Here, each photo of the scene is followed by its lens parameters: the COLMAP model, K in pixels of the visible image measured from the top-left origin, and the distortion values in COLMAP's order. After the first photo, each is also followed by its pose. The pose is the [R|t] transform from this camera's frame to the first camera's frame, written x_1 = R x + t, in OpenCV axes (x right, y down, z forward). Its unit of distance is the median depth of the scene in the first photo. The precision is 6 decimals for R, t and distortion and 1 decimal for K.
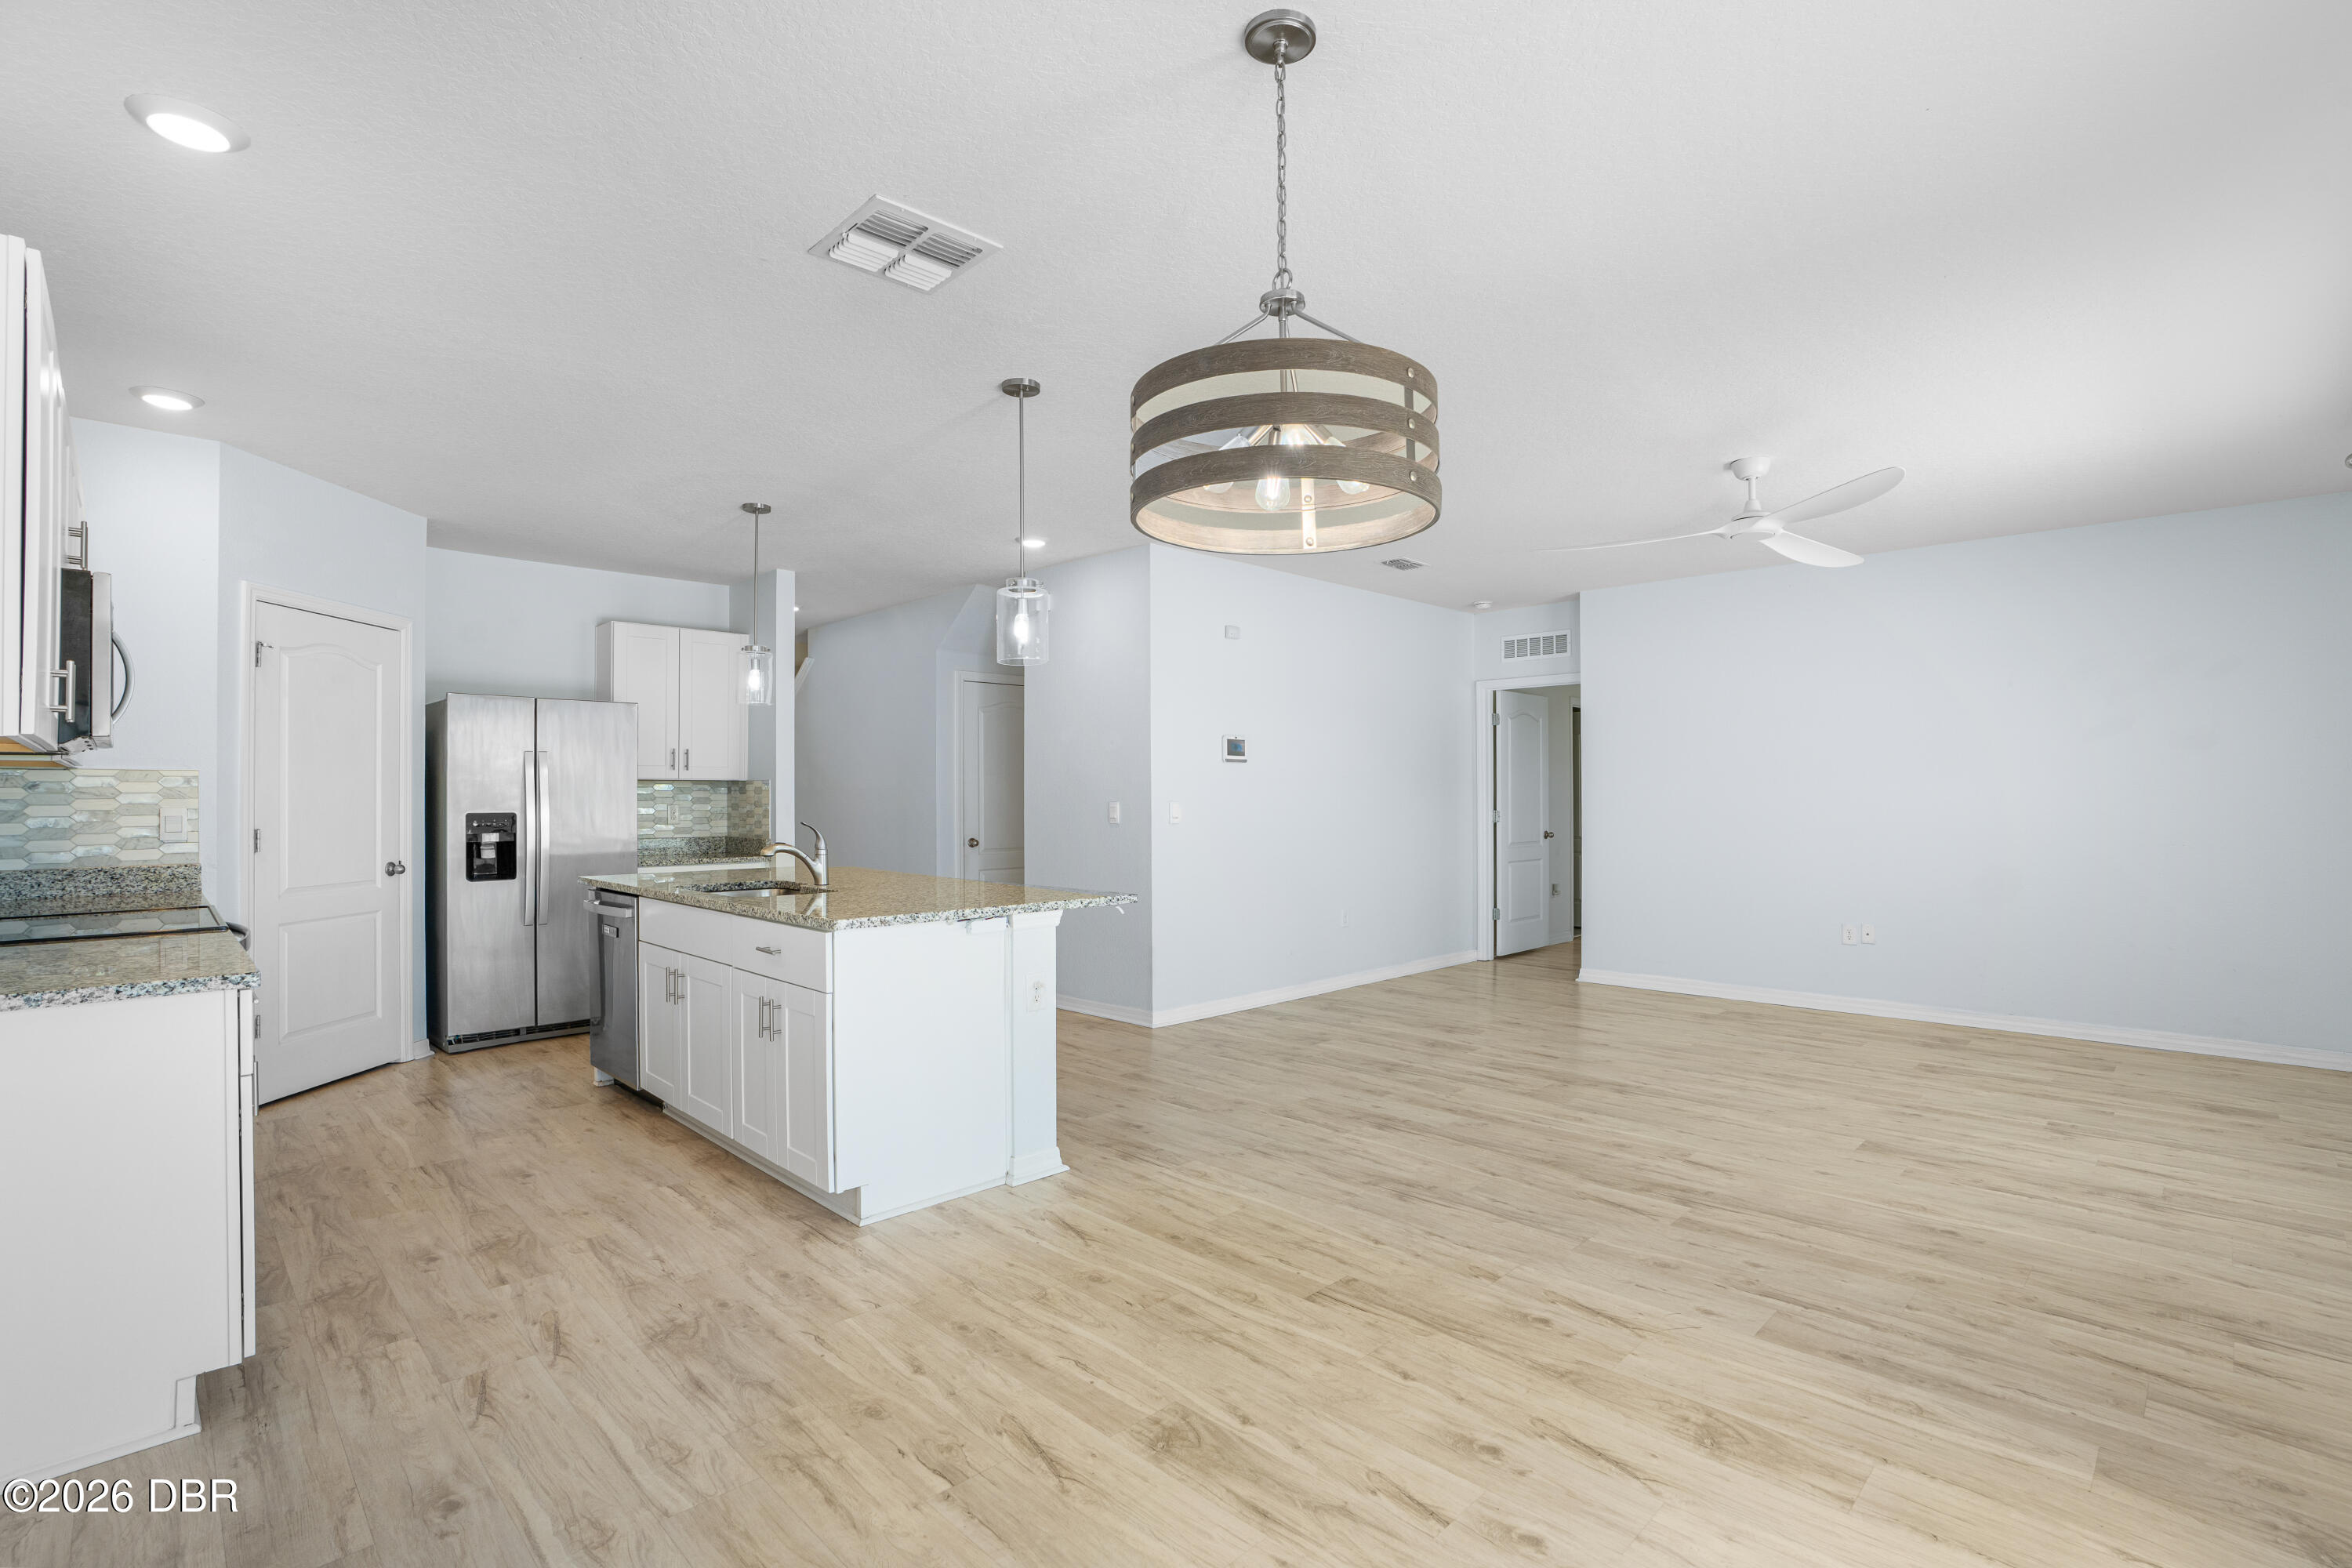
lens RADIAL K [[1068.5, 0, 1211.9], [0, 1068.5, 792.7], [0, 0, 1]] dist [-0.071699, 0.030019]
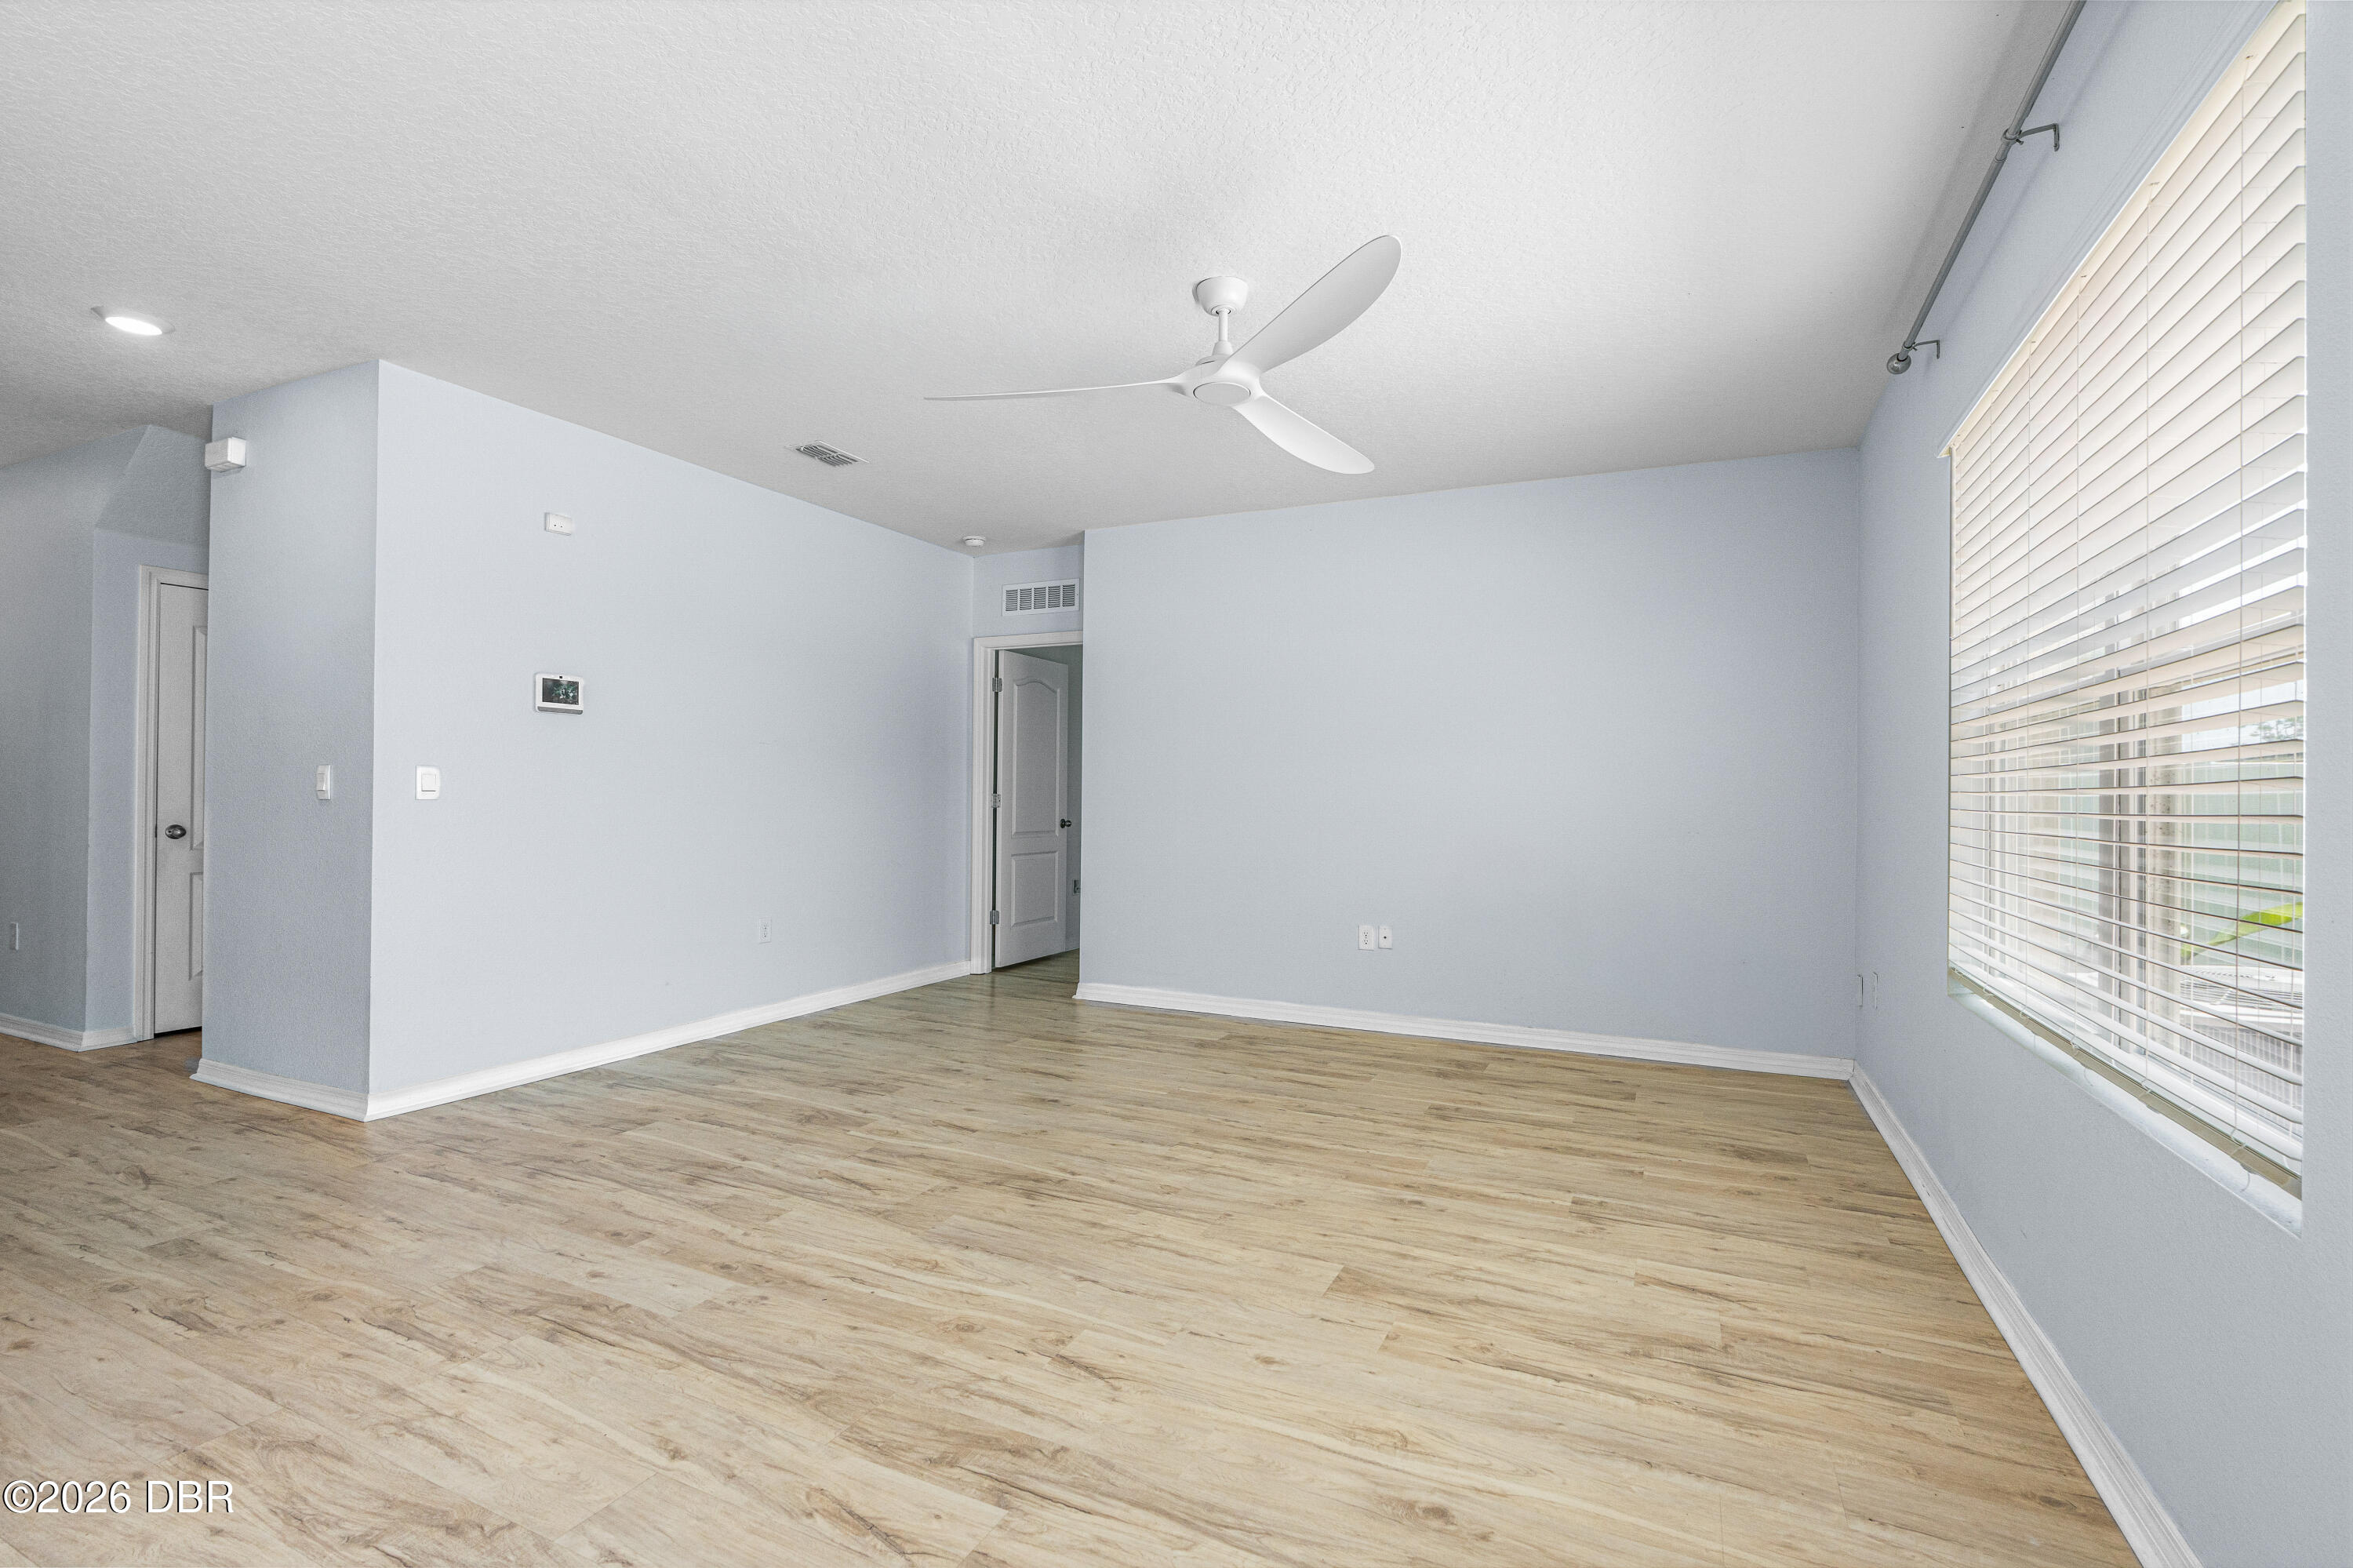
lens RADIAL K [[1039.6, 0, 1181.1], [0, 1039.6, 793.8], [0, 0, 1]] dist [-0.002978, 0.000732]
pose [[0.944608, 0.011088, 0.328014, 0.321022], [-0.012930, 0.999910, 0.003435, 0.028045], [-0.327946, -0.007486, 0.944667, 0.419286]]
